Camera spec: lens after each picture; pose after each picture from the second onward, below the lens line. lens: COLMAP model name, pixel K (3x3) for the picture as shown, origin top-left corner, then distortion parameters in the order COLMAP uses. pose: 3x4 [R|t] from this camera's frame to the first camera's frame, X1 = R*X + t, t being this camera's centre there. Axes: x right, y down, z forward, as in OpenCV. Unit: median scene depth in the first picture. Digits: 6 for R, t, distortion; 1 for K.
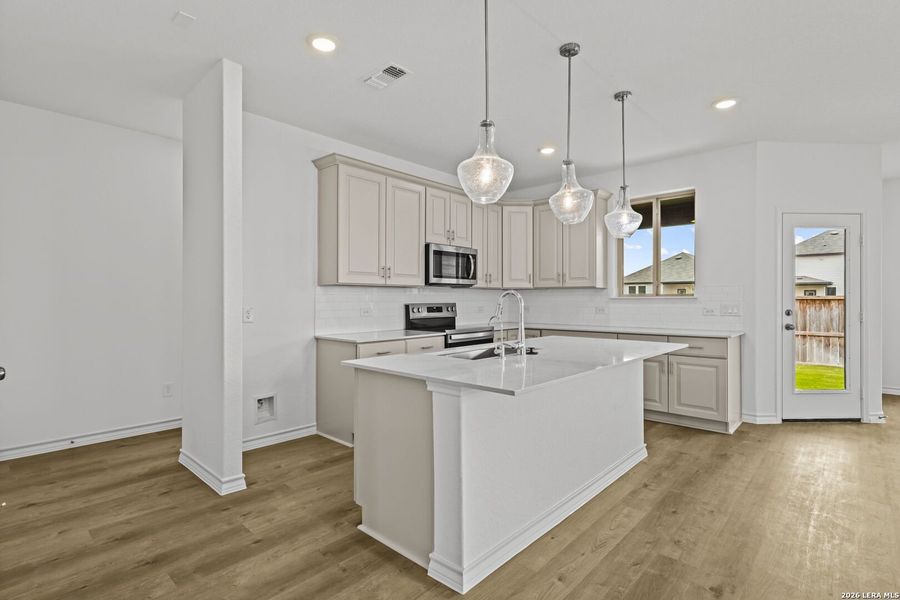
lens RADIAL K [[440.7, 0, 448.5], [0, 440.7, 300.5], [0, 0, 1]] dist [-0.001270, -0.000887]
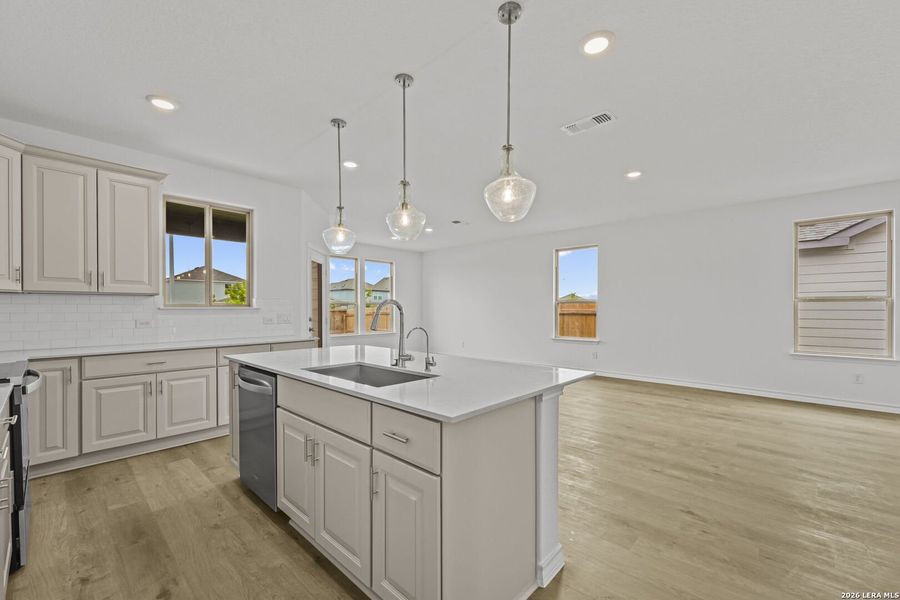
lens RADIAL K [[364.3, 0, 452.3], [0, 364.3, 313.1], [0, 0, 1]] dist [-0.006553, 0.000819]
pose [[0.008475, -0.009262, 0.999921, -0.361143], [0.007307, 0.999931, 0.009200, 0.000940], [-0.999937, 0.007229, 0.008542, 0.514225]]
